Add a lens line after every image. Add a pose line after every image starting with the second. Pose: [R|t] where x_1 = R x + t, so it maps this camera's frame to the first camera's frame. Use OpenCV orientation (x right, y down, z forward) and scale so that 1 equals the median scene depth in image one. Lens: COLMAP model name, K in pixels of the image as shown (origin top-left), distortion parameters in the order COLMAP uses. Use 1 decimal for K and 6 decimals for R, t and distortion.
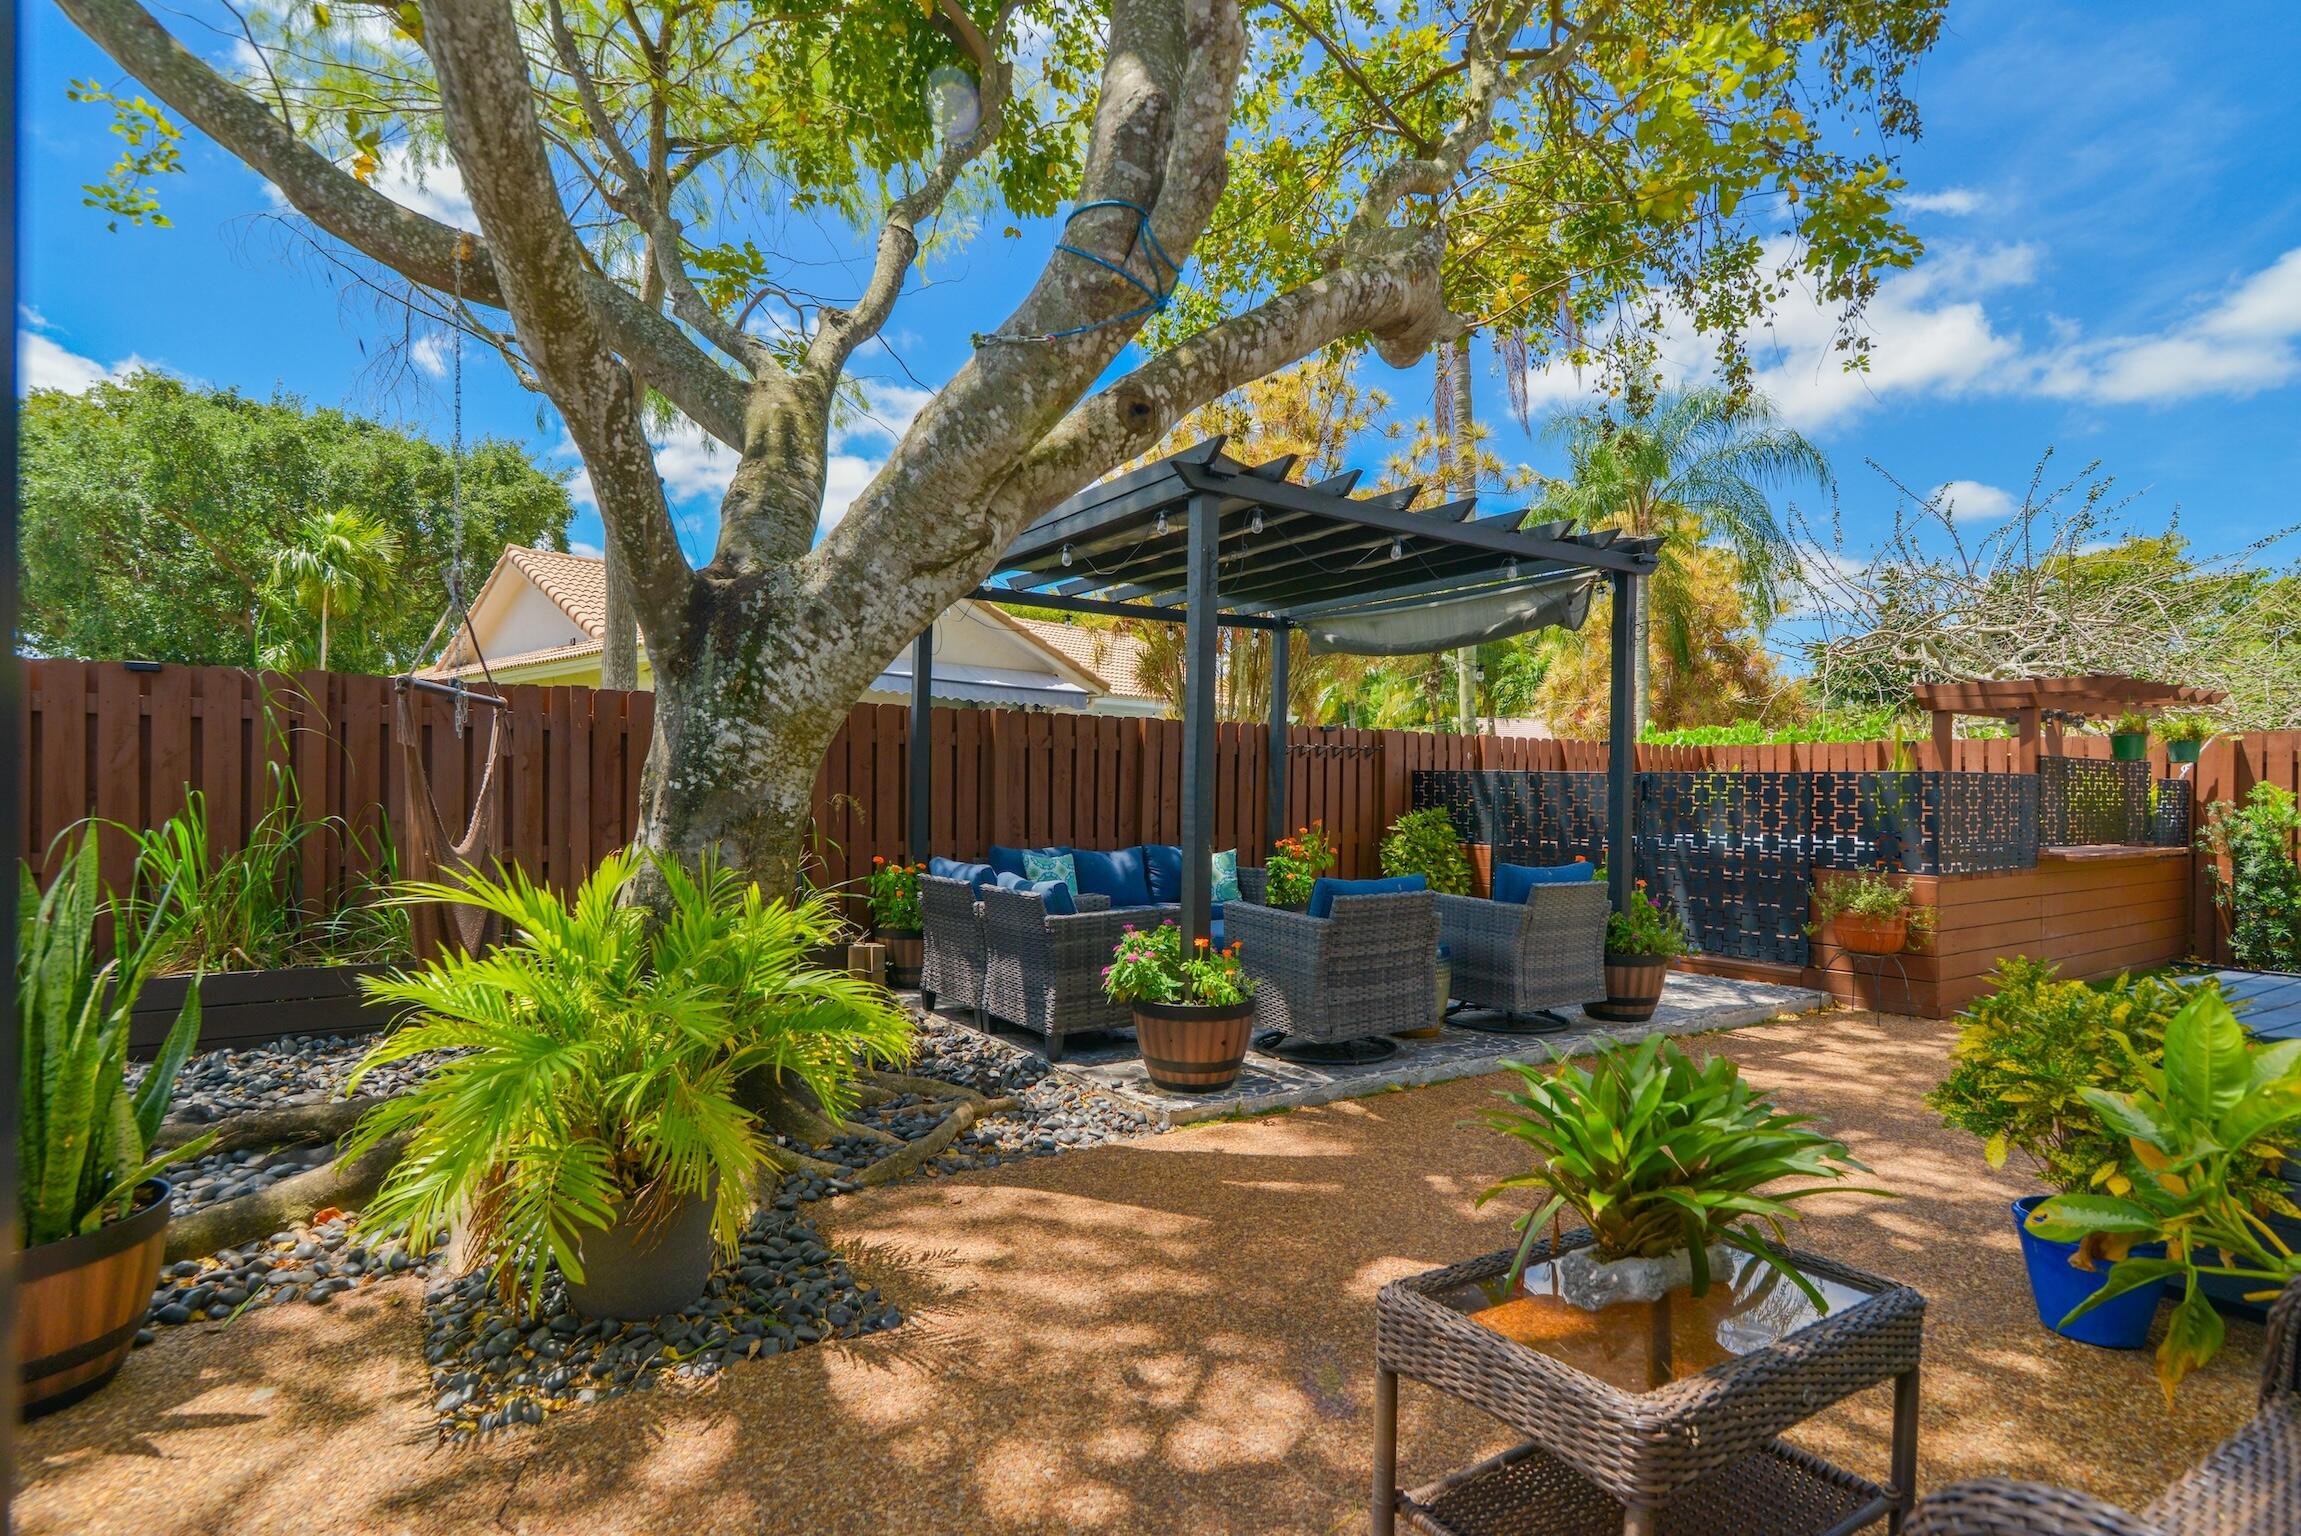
lens RADIAL K [[1120.4, 0, 1153.6], [0, 1120.4, 766.1], [0, 0, 1]] dist [0.003574, 0.001041]
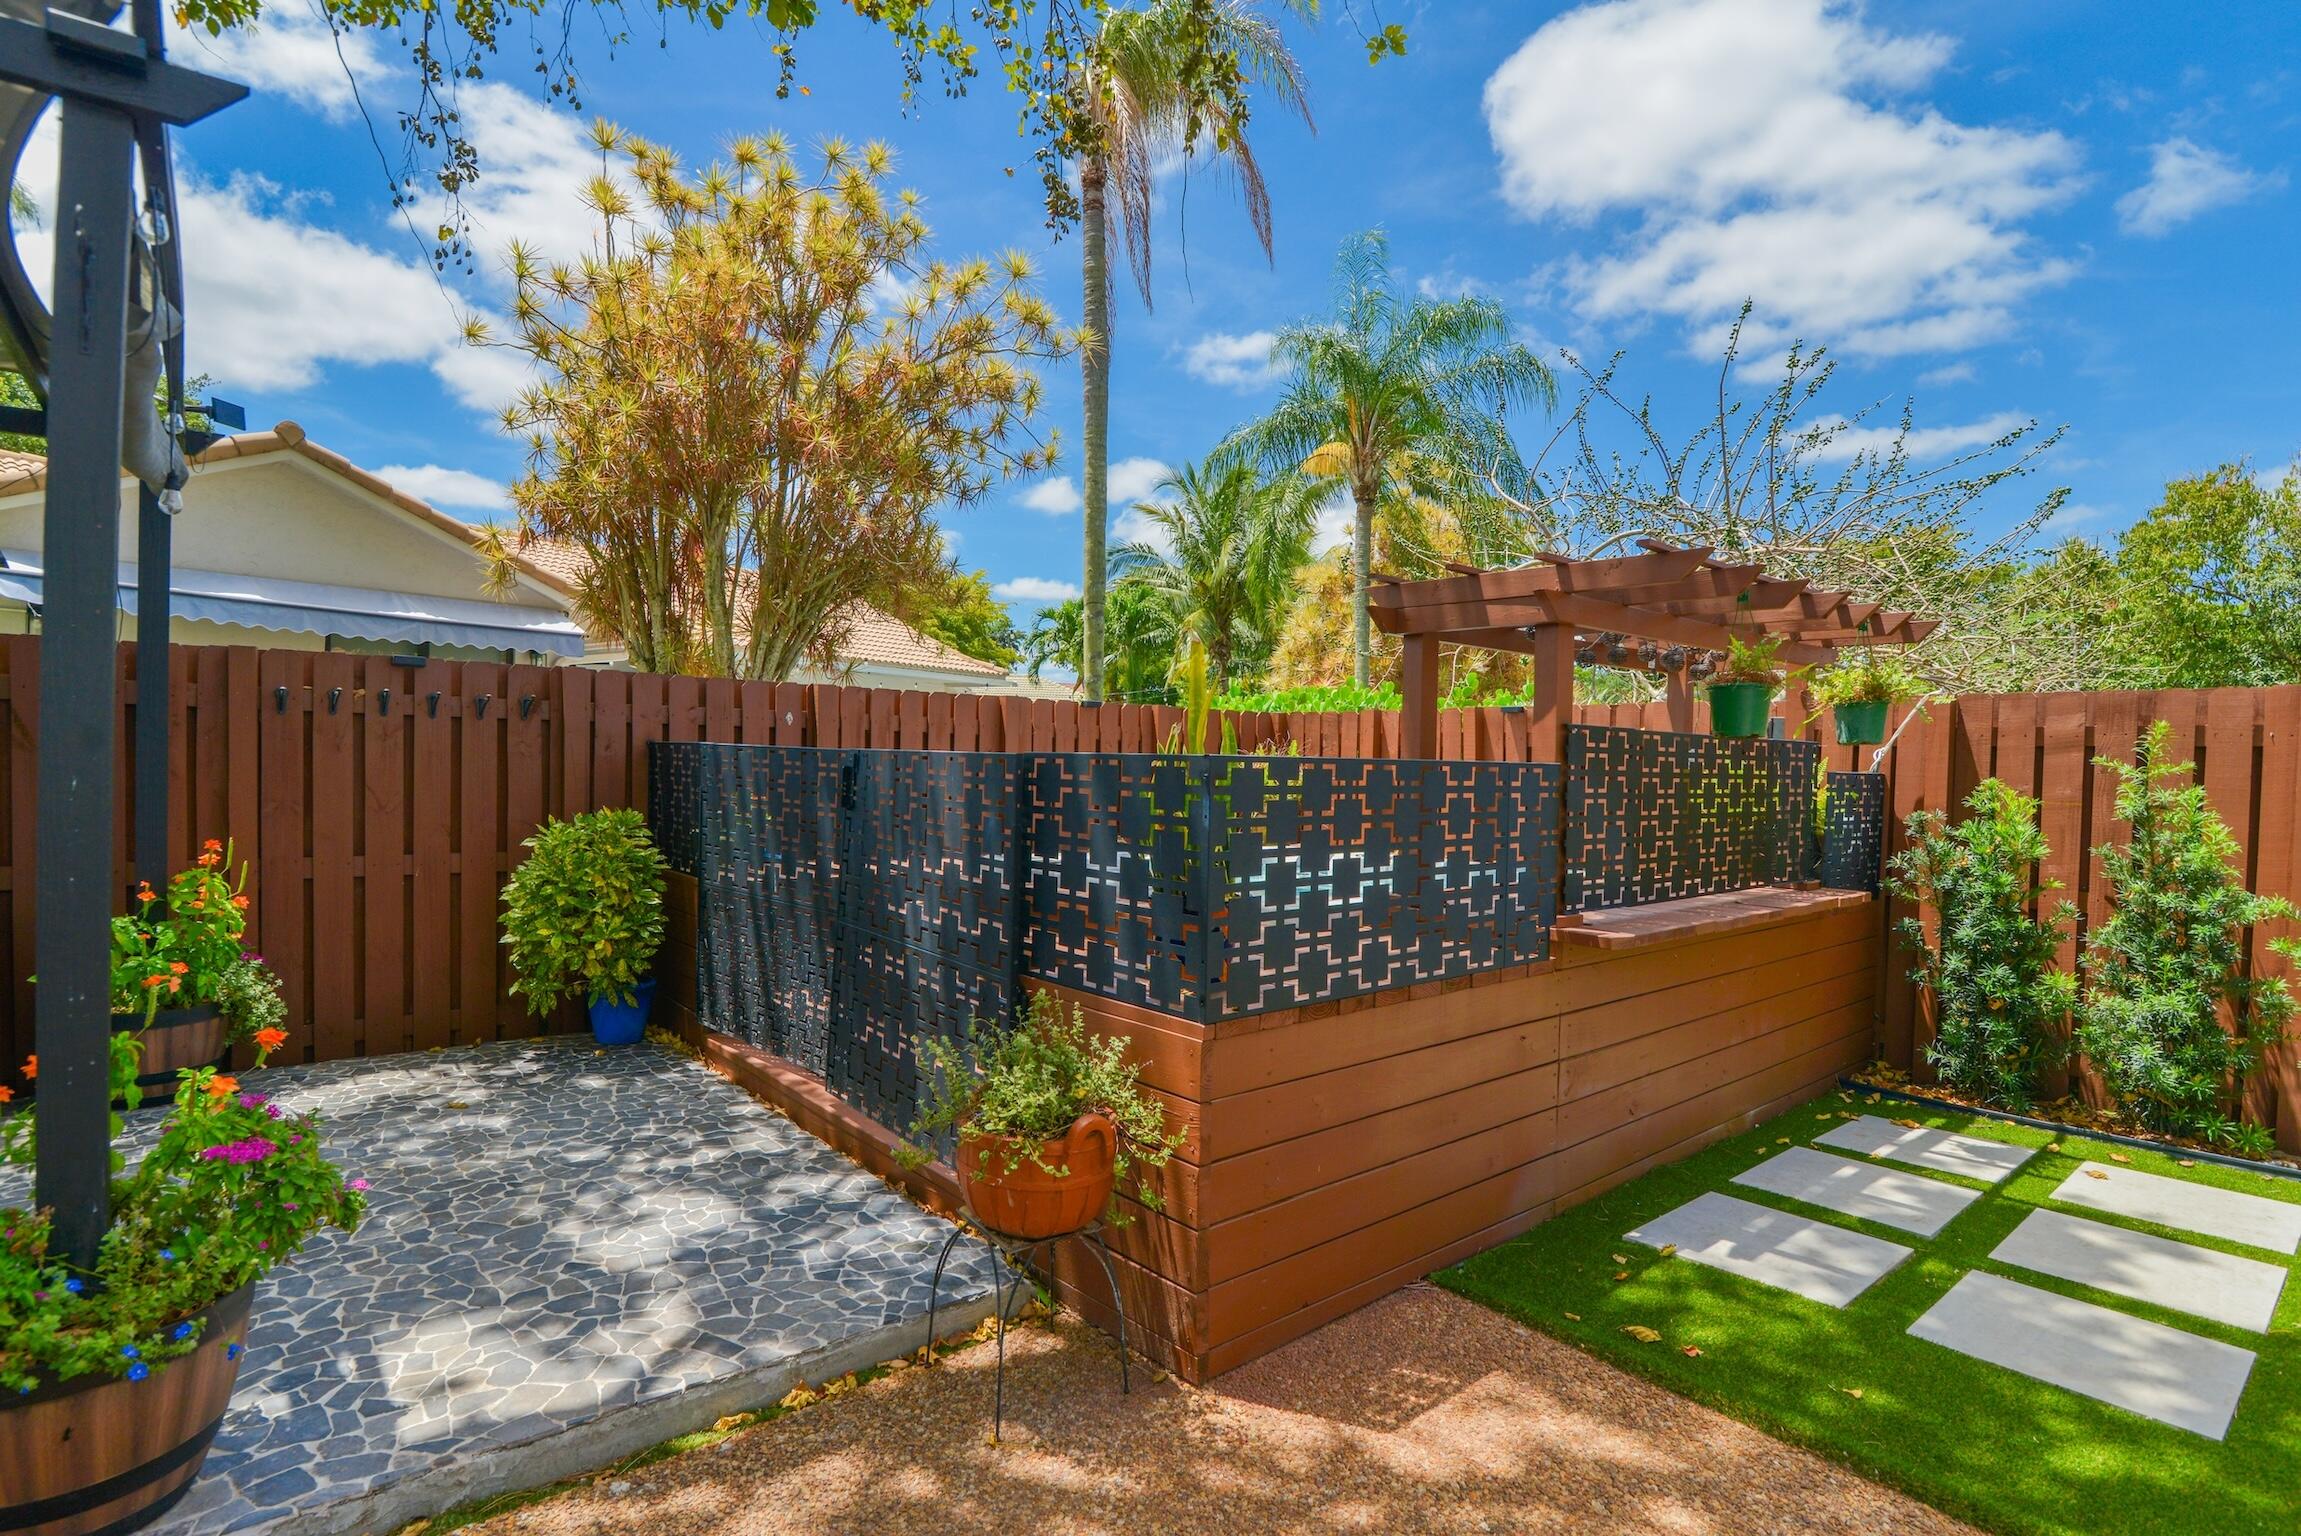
lens RADIAL K [[1099.9, 0, 1148.9], [0, 1099.9, 779.6], [0, 0, 1]] dist [-0.013663, 0.000337]
pose [[0.995542, 0.005852, 0.094142, 0.491868], [-0.008221, 0.999659, 0.024788, 0.003578], [-0.093964, -0.025451, 0.995250, 0.471595]]
